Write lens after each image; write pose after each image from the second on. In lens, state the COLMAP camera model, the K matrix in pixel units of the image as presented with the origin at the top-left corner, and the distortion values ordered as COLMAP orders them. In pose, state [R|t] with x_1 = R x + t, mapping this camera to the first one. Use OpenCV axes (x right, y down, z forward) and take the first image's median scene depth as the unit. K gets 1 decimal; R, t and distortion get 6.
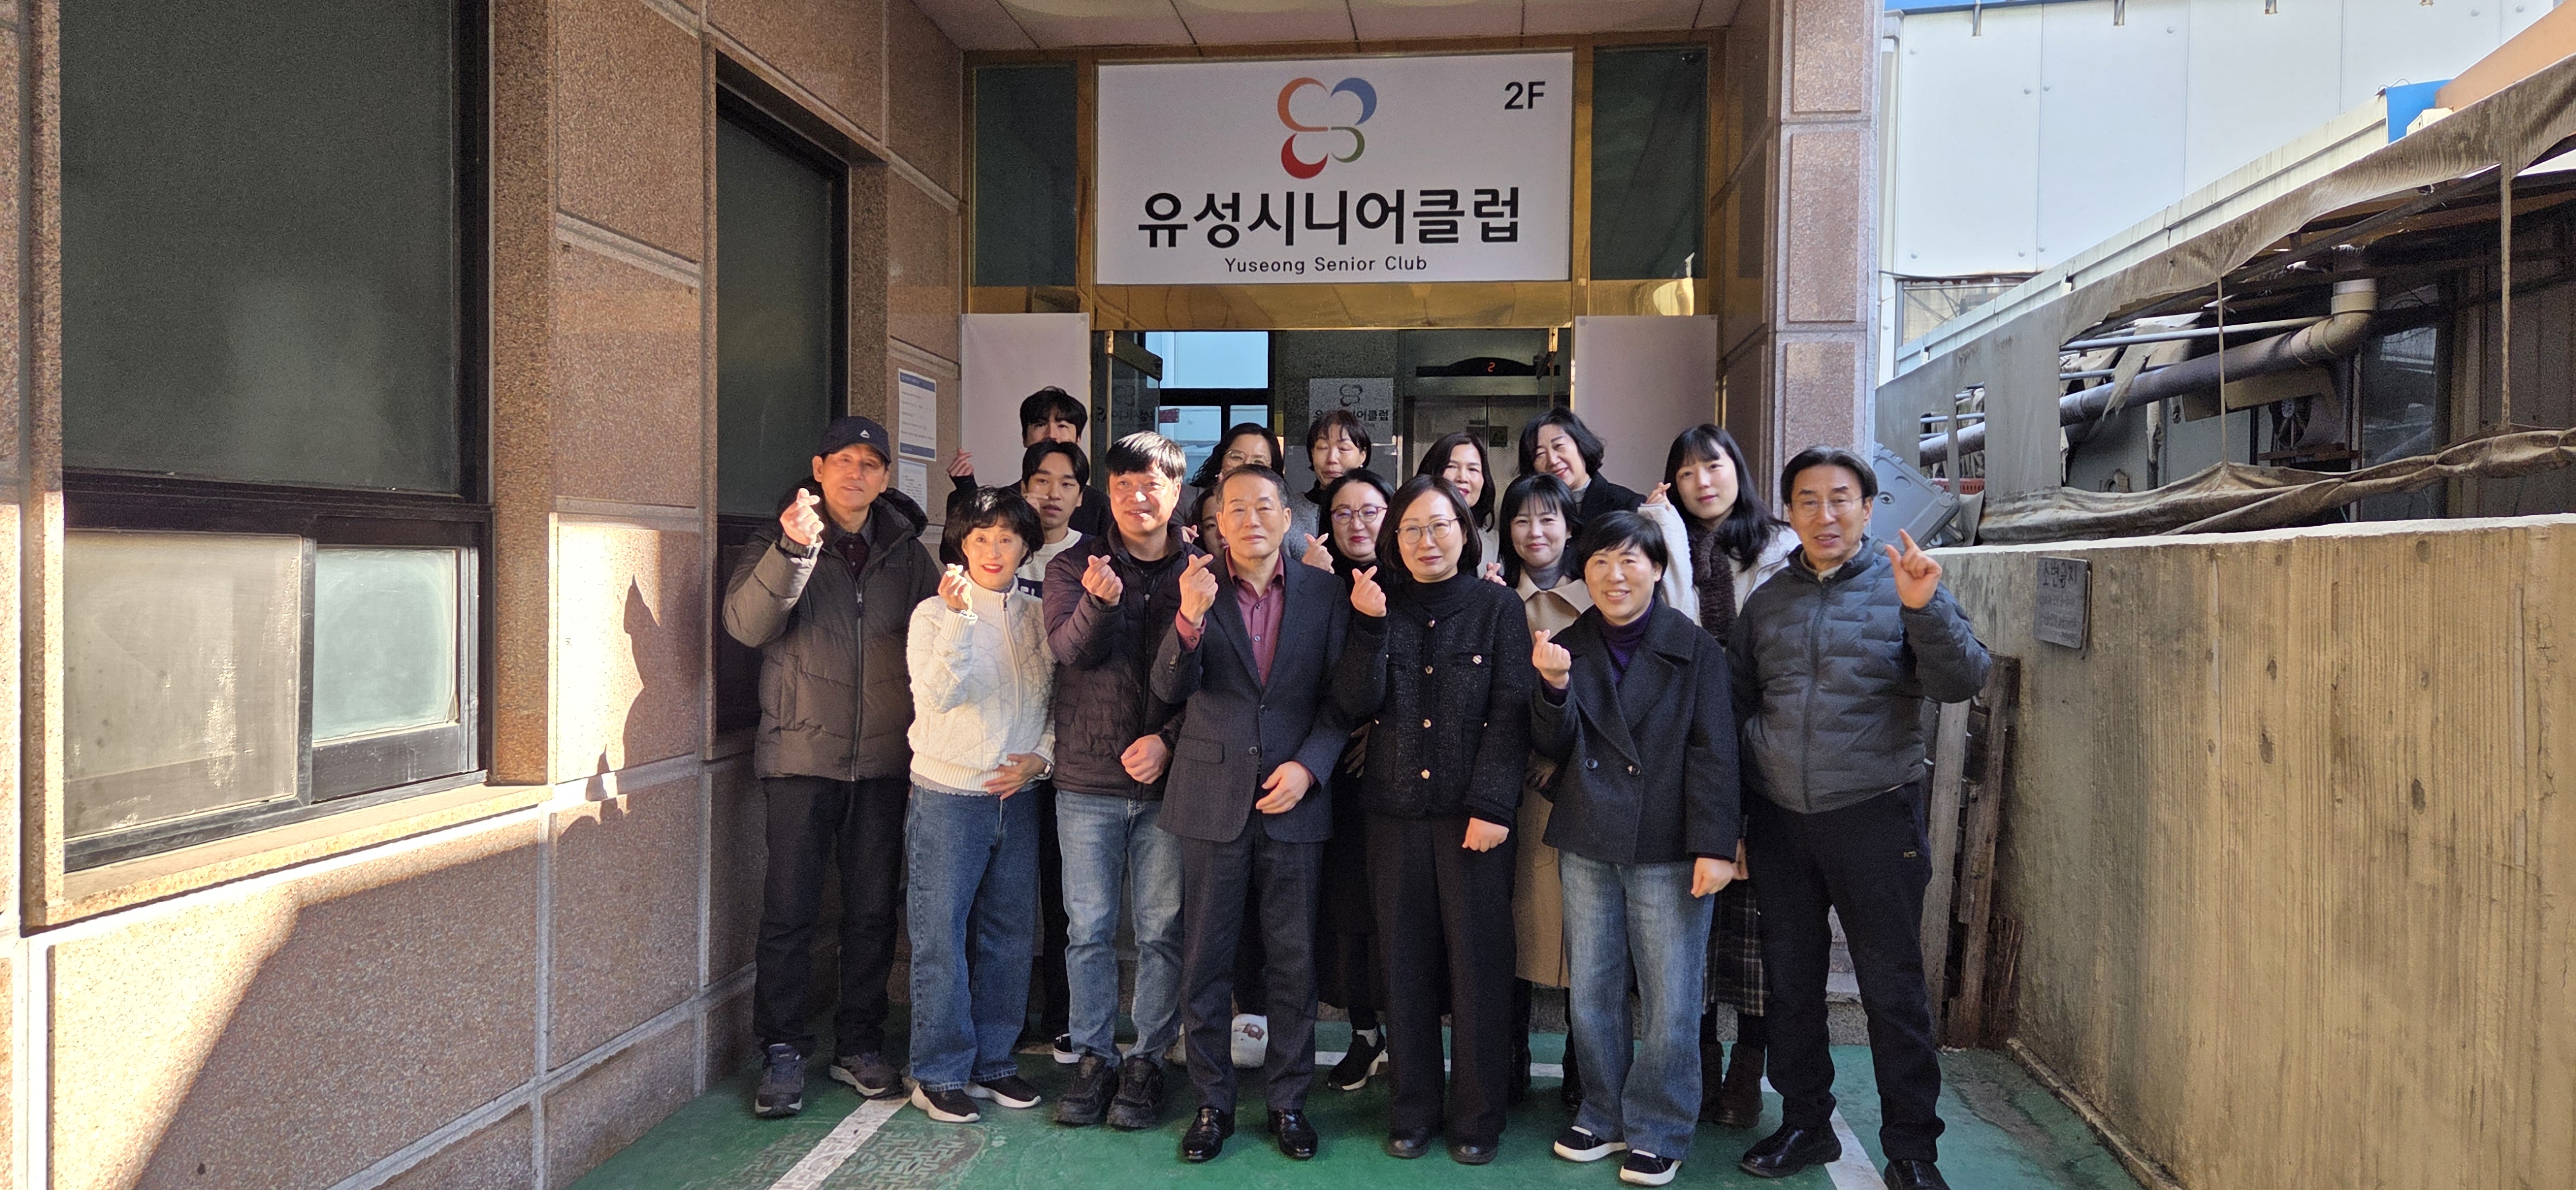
lens RADIAL K [[1643.2, 0, 1313.5], [0, 1643.2, 577.1], [0, 0, 1]] dist [0.098682, -0.068548]
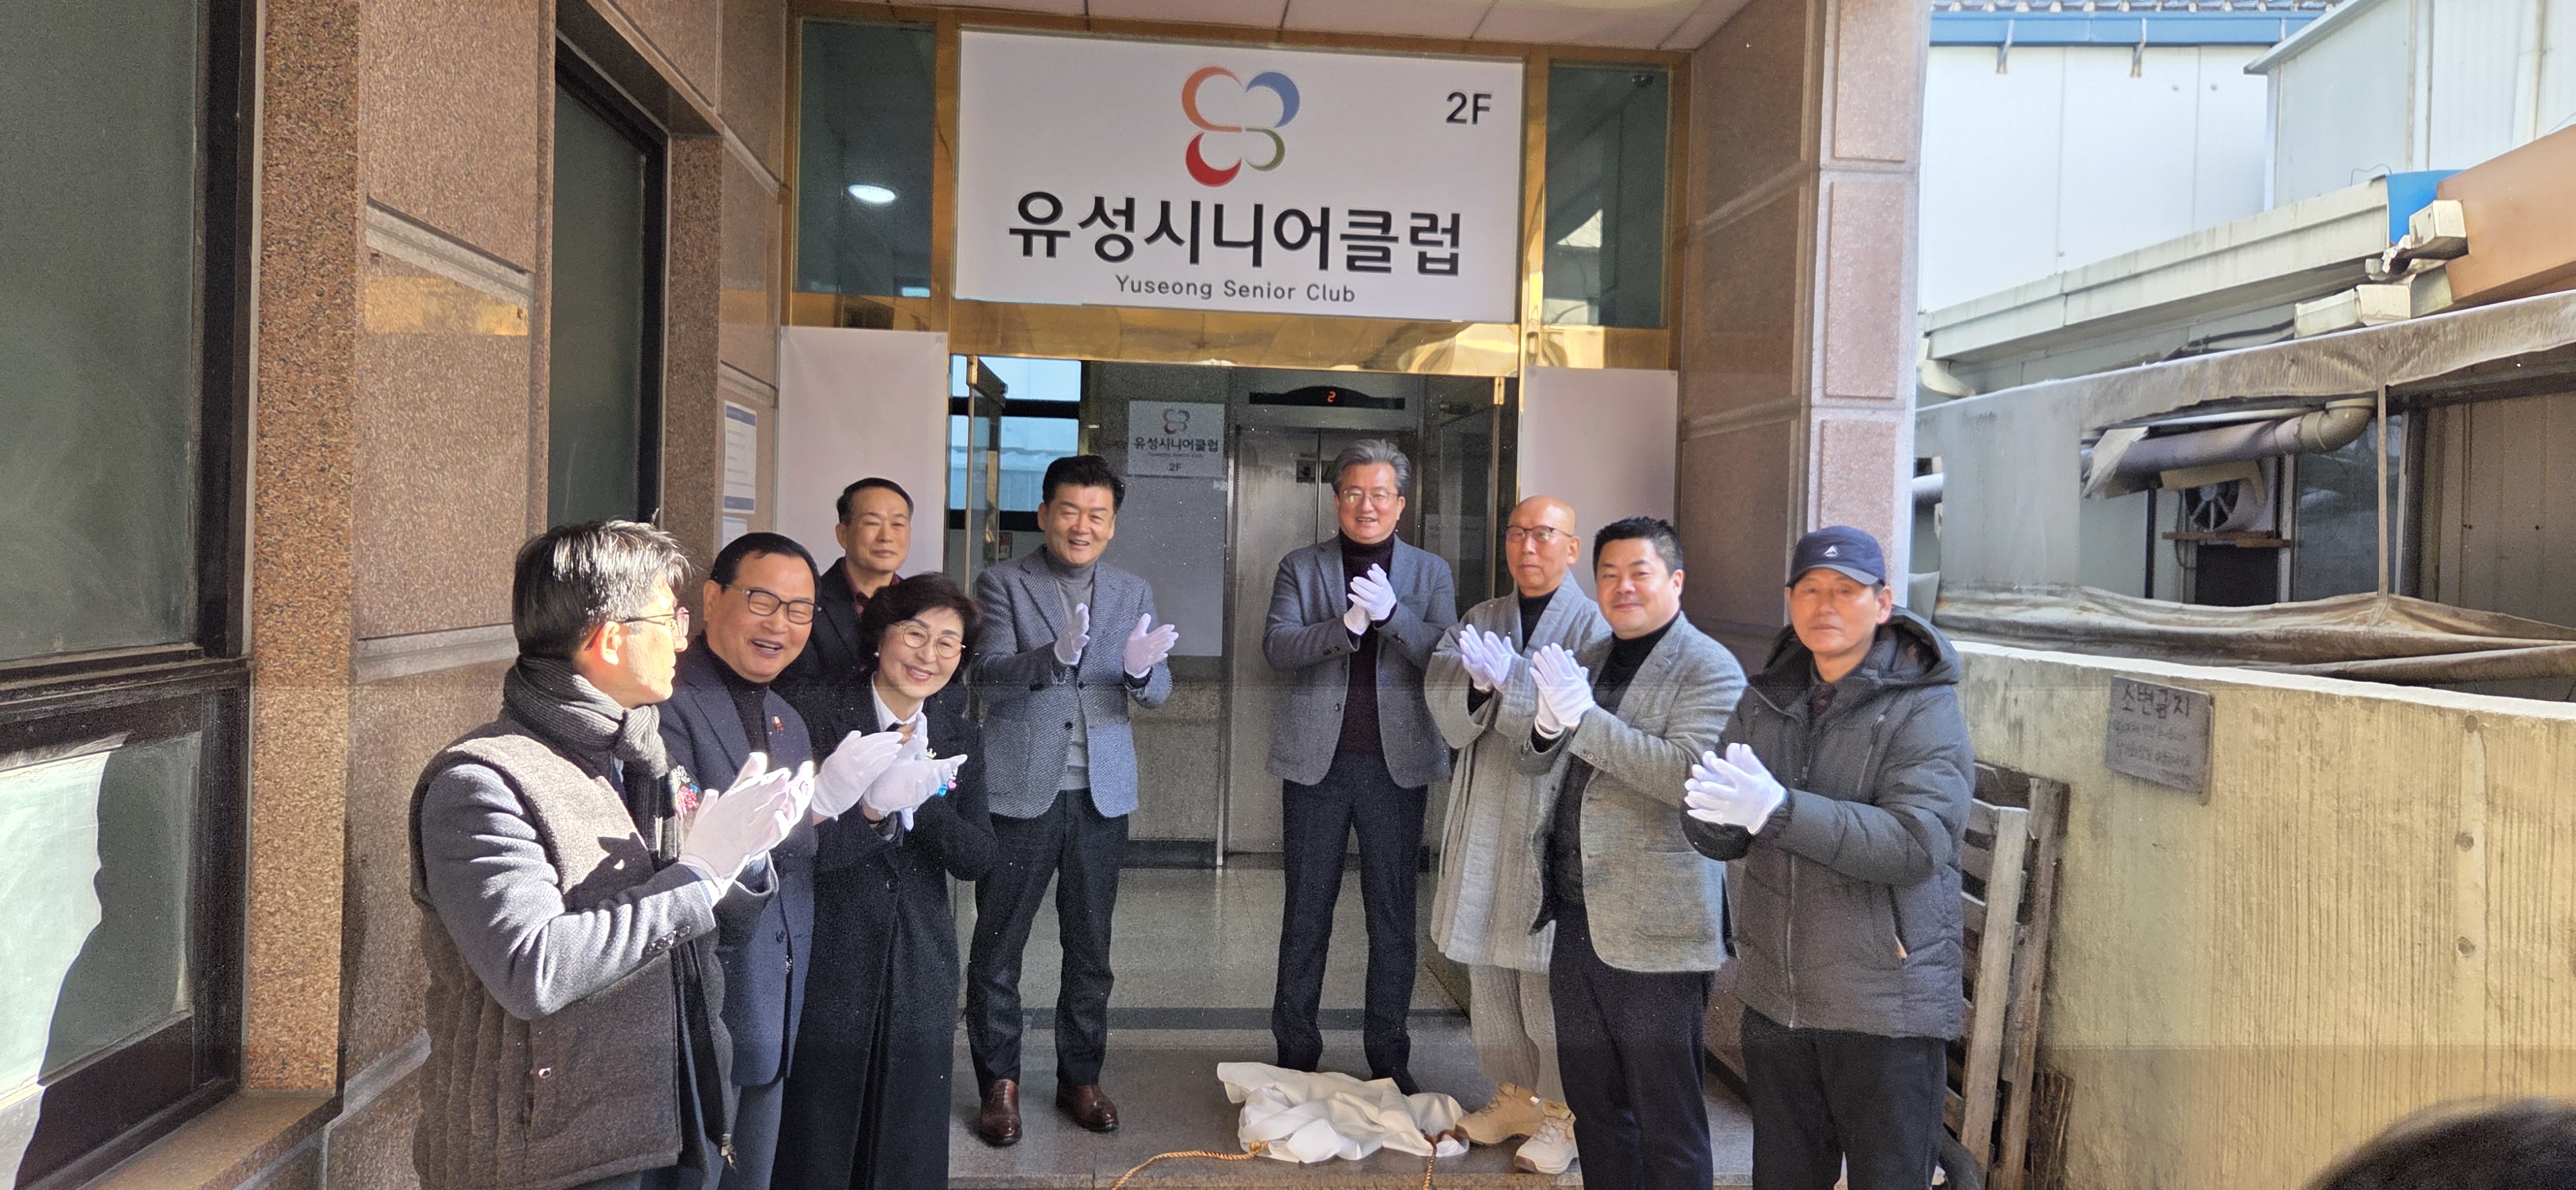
lens RADIAL K [[1643.2, 0, 1313.5], [0, 1643.2, 577.1], [0, 0, 1]] dist [0.098682, -0.068548]
pose [[0.977119, 0.015448, 0.212131, -0.132894], [-0.017266, 0.999828, 0.006719, -0.048764], [-0.211991, -0.010228, 0.977218, 0.164816]]
